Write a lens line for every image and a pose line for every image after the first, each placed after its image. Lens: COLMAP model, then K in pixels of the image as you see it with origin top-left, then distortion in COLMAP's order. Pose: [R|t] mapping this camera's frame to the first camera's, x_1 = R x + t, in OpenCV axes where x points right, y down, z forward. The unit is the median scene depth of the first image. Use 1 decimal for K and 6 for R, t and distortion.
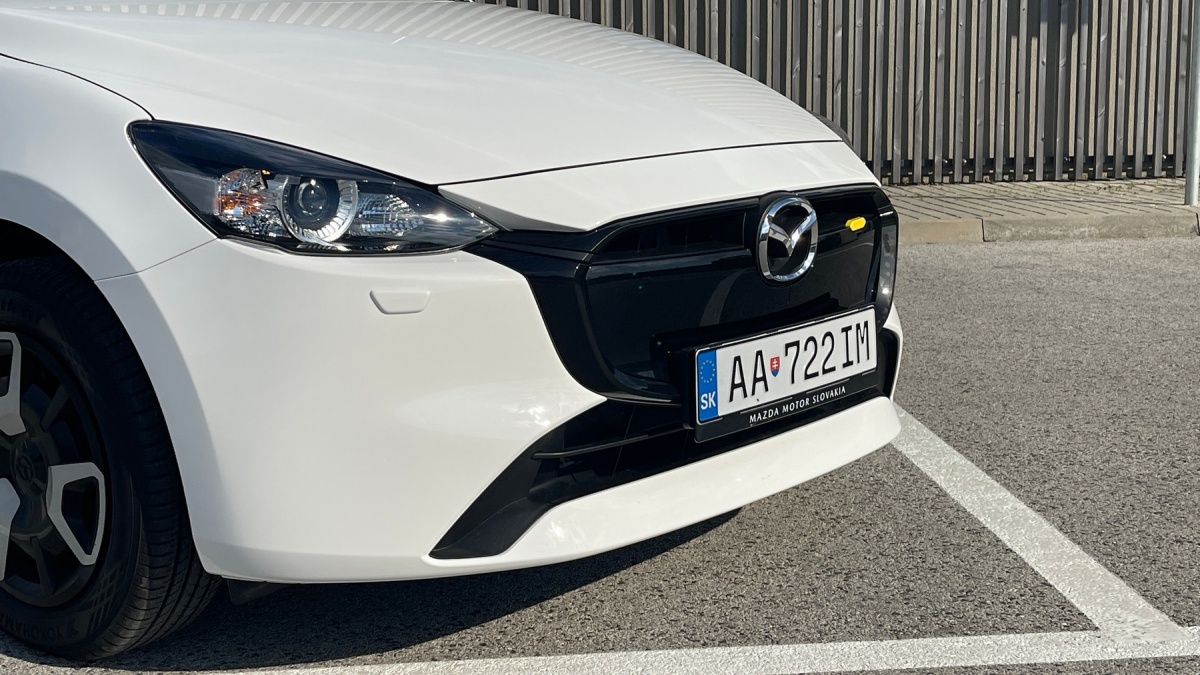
lens RADIAL K [[1649.6, 0, 600.0], [0, 1649.6, 337.5], [0, 0, 1]] dist [0.075107, -0.065446]
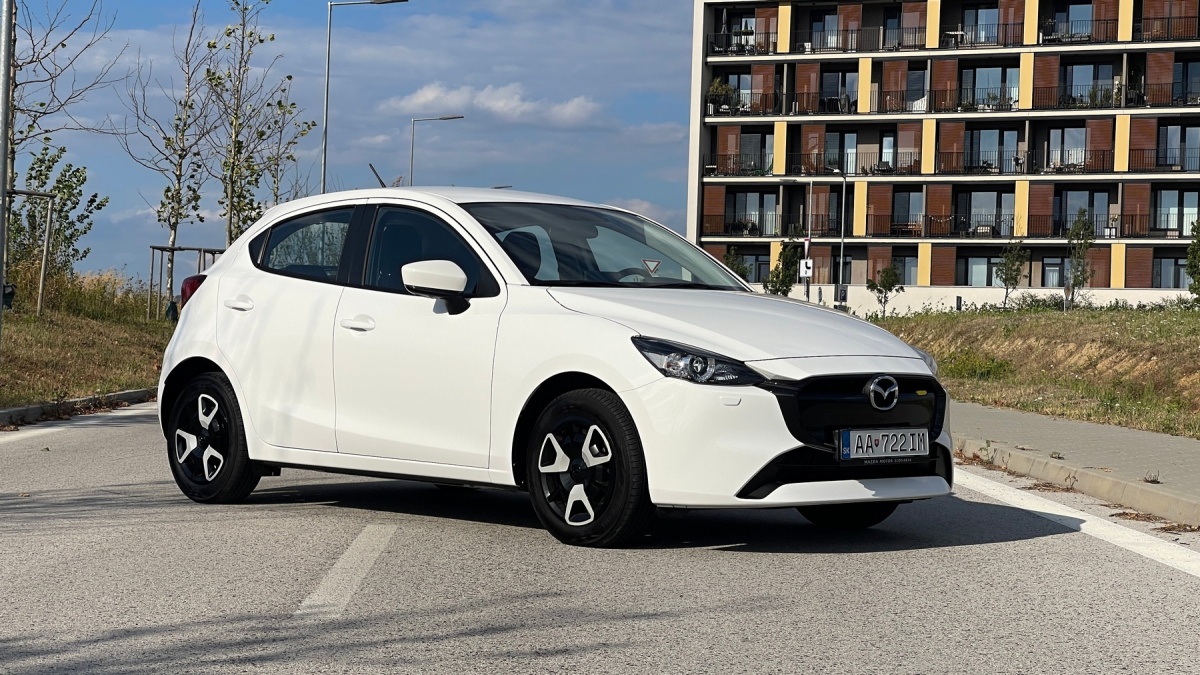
lens RADIAL K [[2234.1, 0, 600.0], [0, 2234.1, 337.5], [0, 0, 1]] dist [0.224062, -0.103519]
pose [[0.990734, 0.030117, -0.132433, 0.136466], [-0.051826, 0.985152, -0.163673, 0.434437], [0.125537, 0.169020, 0.977585, -2.363946]]
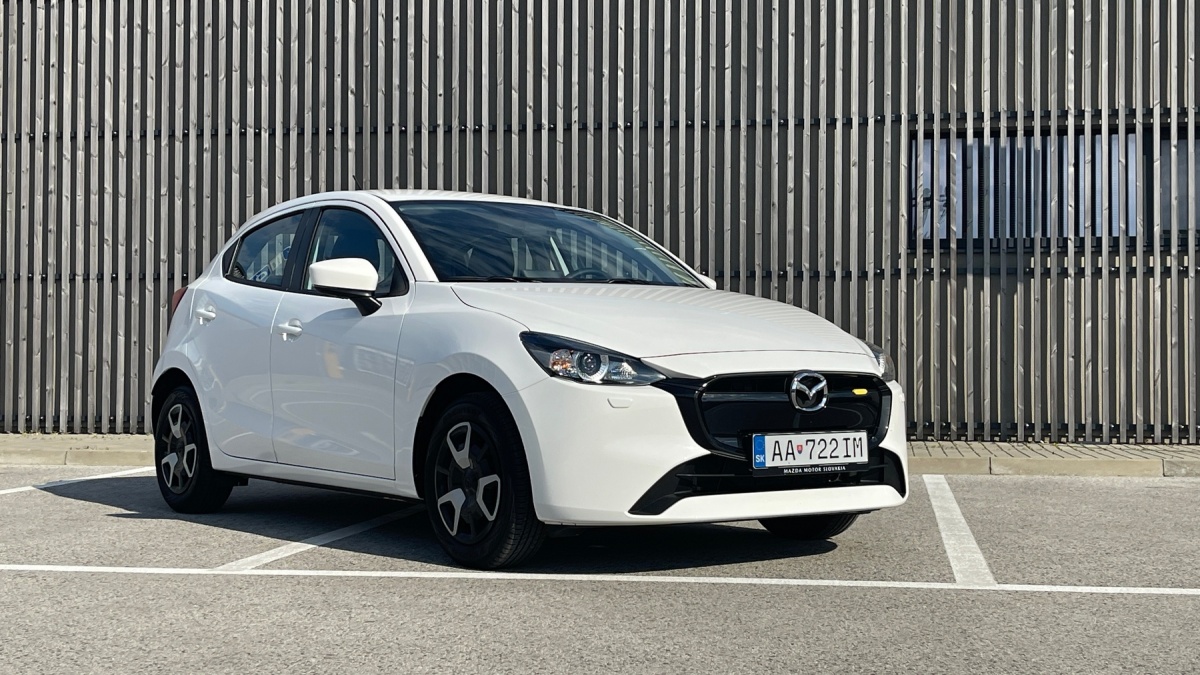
lens RADIAL K [[1649.6, 0, 600.0], [0, 1649.6, 337.5], [0, 0, 1]] dist [0.075107, -0.065446]
pose [[0.966177, 0.011152, -0.257637, 0.411414], [-0.057935, 0.982912, -0.174719, 0.268163], [0.251287, 0.183736, 0.950314, -1.148960]]
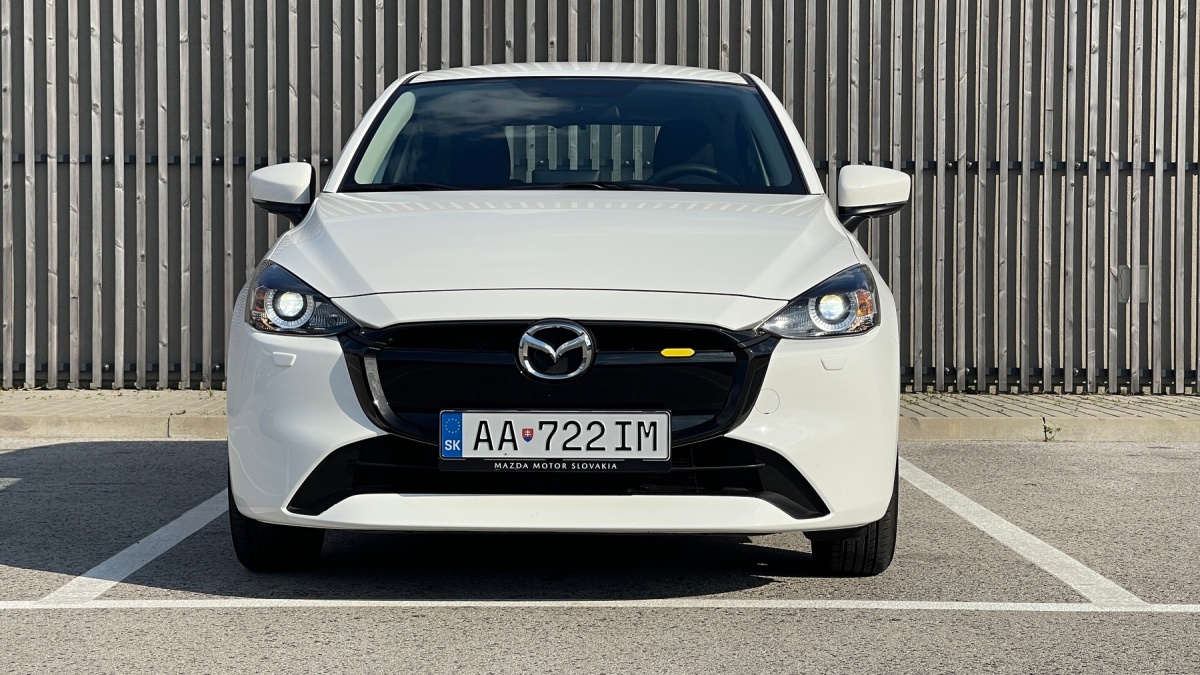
lens RADIAL K [[2234.1, 0, 600.0], [0, 2234.1, 337.5], [0, 0, 1]] dist [0.224062, -0.103519]
pose [[0.618161, 0.042801, -0.784885, 1.721624], [-0.149352, 0.986722, -0.063819, 0.049859], [0.771732, 0.156674, 0.616346, -0.192369]]
